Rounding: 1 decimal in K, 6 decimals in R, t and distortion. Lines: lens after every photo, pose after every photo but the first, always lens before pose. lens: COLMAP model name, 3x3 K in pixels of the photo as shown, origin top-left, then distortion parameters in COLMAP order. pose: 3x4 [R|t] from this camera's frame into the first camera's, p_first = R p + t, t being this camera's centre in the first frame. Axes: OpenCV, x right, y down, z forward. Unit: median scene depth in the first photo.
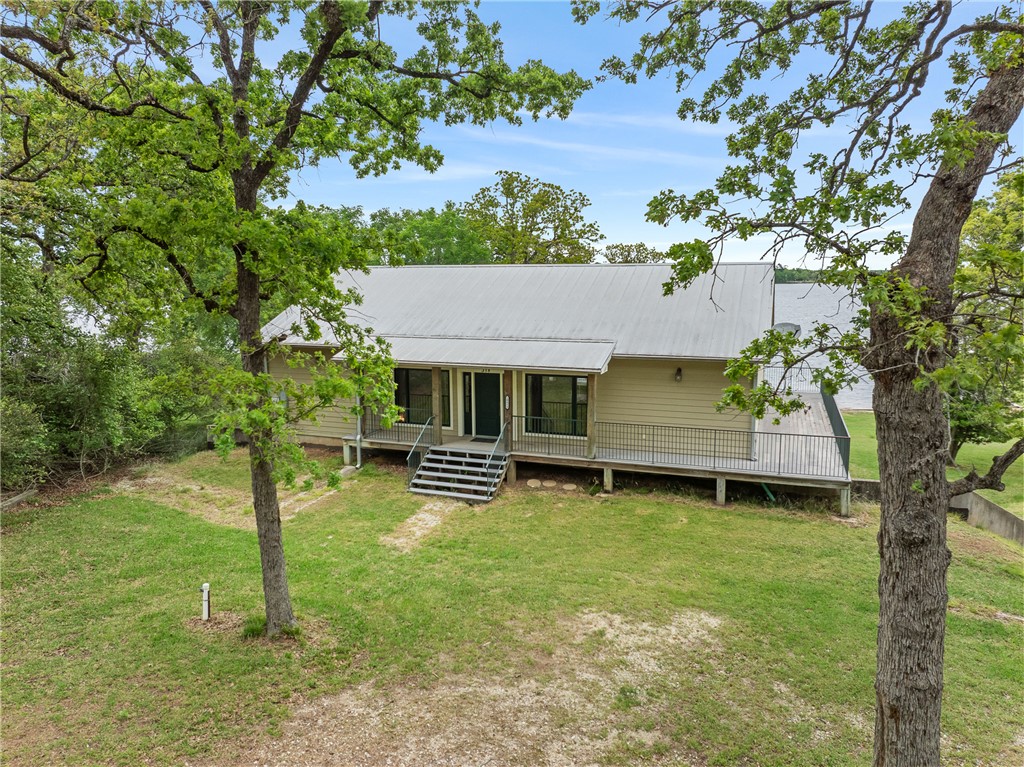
lens RADIAL K [[708.5, 0, 509.2], [0, 708.5, 388.0], [0, 0, 1]] dist [-0.031129, 0.001728]
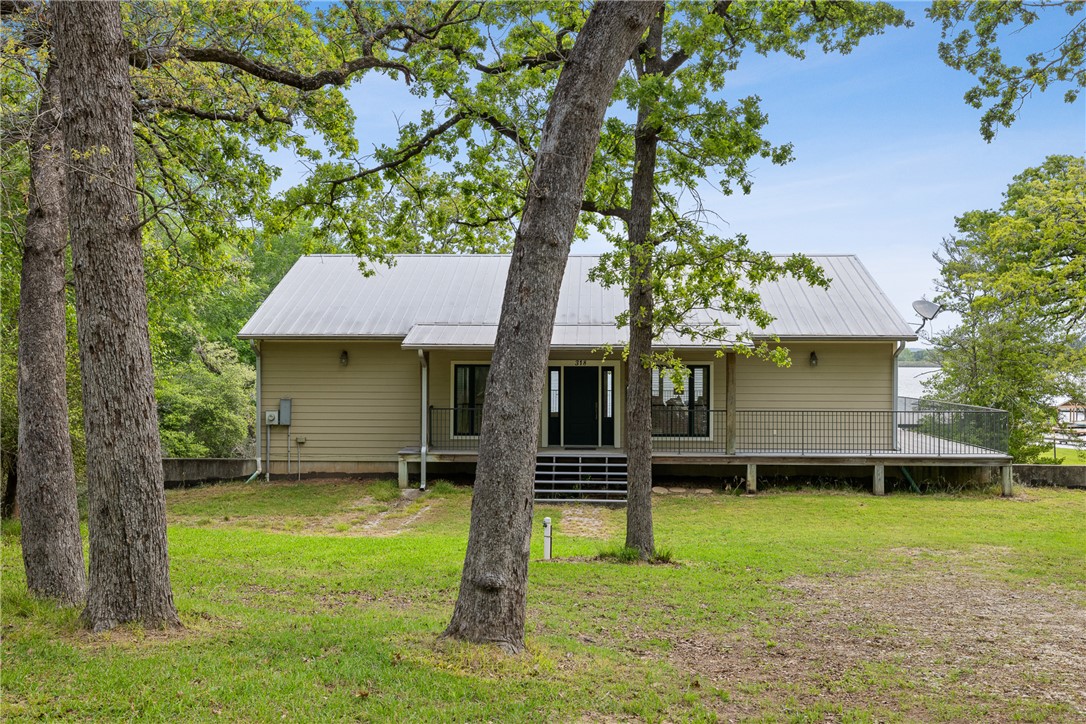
lens RADIAL K [[1035.6, 0, 546.4], [0, 1035.6, 356.0], [0, 0, 1]] dist [-0.000091, 0.000000]
pose [[0.953058, 0.008112, 0.302680, -0.485649], [0.038502, 0.988279, -0.147720, 0.159970], [-0.300330, 0.152440, 0.941575, -0.142122]]
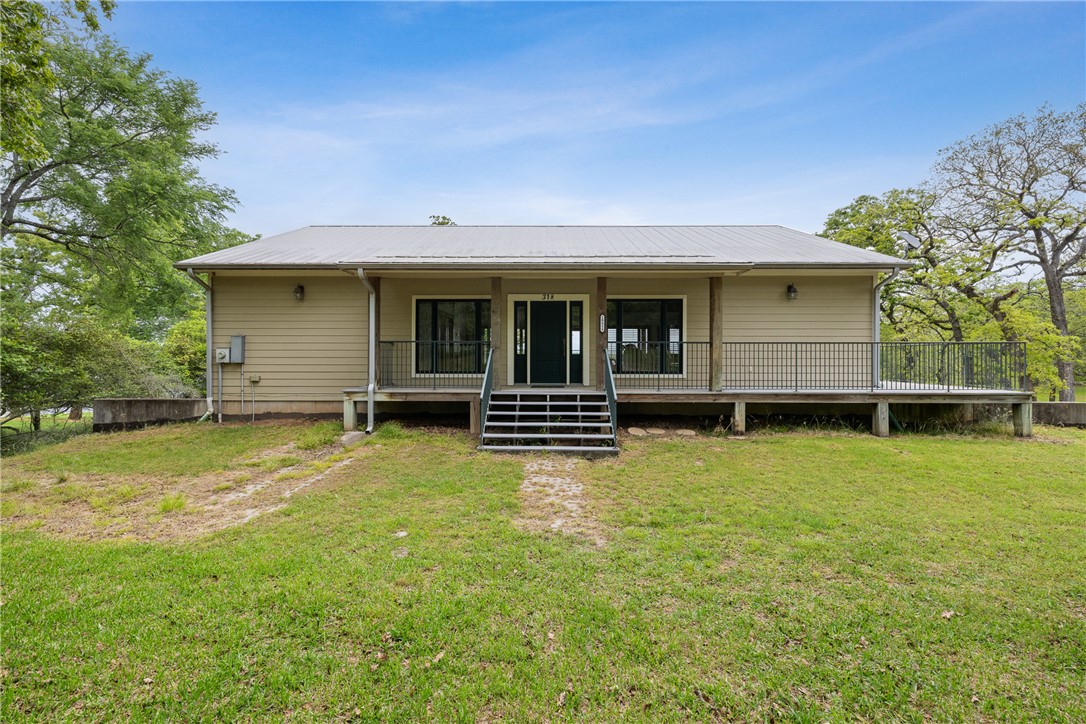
lens RADIAL K [[457.8, 0, 545.1], [0, 457.8, 358.1], [0, 0, 1]] dist [0.002204, 0.000956]
pose [[0.941778, 0.005848, 0.336184, -0.230387], [0.044157, 0.989038, -0.140905, 0.126932], [-0.333323, 0.147547, 0.931196, 0.594231]]
